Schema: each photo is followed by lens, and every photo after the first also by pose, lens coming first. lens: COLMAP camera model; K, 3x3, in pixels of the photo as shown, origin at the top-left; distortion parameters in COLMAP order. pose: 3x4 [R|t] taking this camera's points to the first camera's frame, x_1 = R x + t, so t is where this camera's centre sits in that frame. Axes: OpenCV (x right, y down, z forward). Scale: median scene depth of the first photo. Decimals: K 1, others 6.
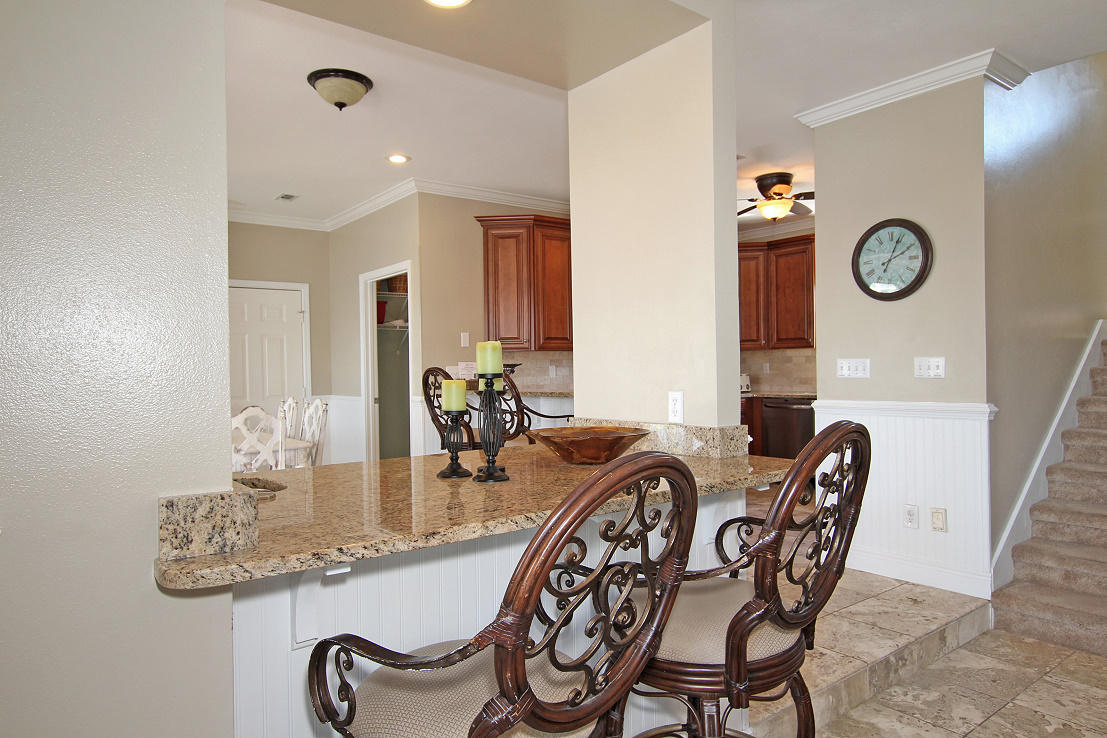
lens RADIAL K [[742.6, 0, 552.5], [0, 742.6, 360.8], [0, 0, 1]] dist [0.001400, 0.000351]
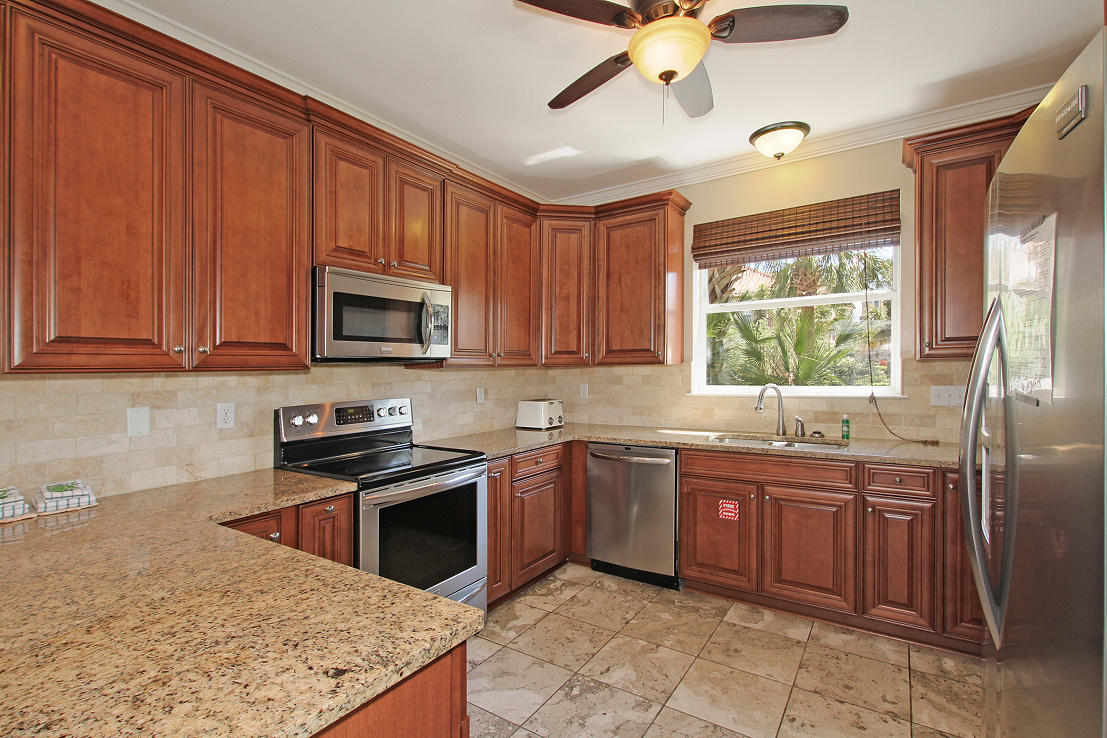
lens RADIAL K [[510.2, 0, 552.6], [0, 510.2, 366.6], [0, 0, 1]] dist [0.006319, 0.000011]
pose [[0.947076, 0.003183, 0.320994, 0.126154], [-0.004126, 0.999989, 0.002260, -0.018975], [-0.320983, -0.003465, 0.947079, 0.687945]]
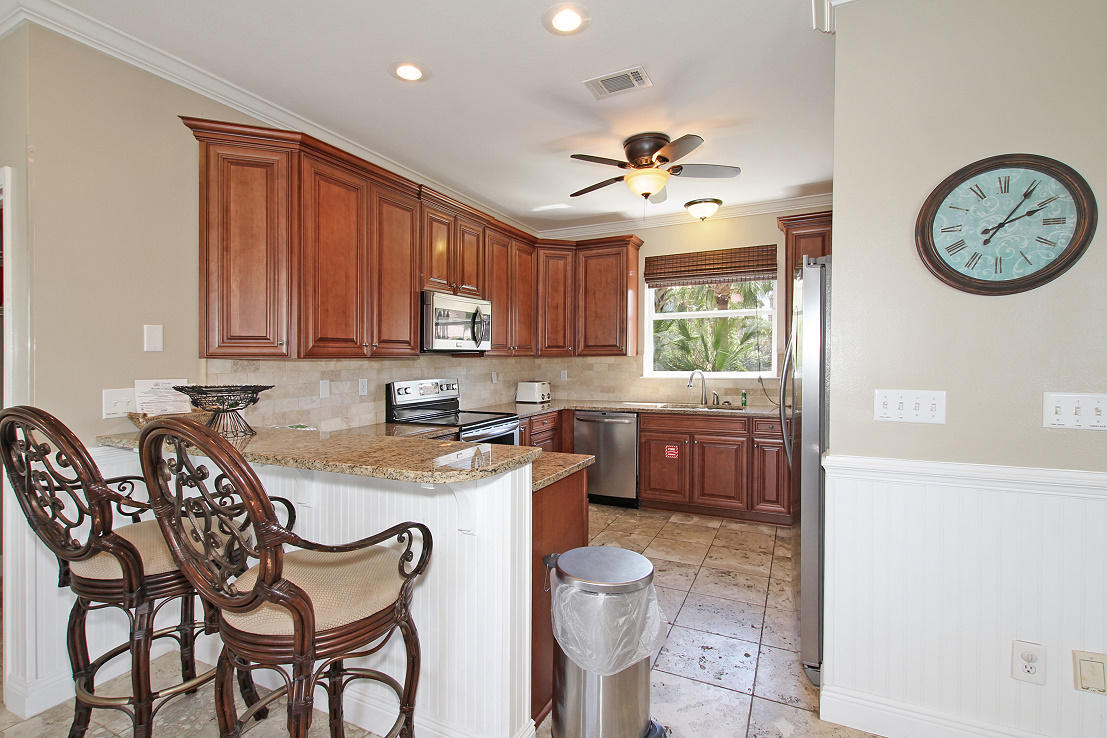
lens RADIAL K [[510.2, 0, 557.6], [0, 510.2, 348.8], [0, 0, 1]] dist [0.006319, 0.000011]
pose [[0.889246, 0.017709, 0.457086, -0.026244], [-0.012159, 0.999812, -0.015081, -0.018278], [-0.457267, 0.007853, 0.889295, 0.531186]]
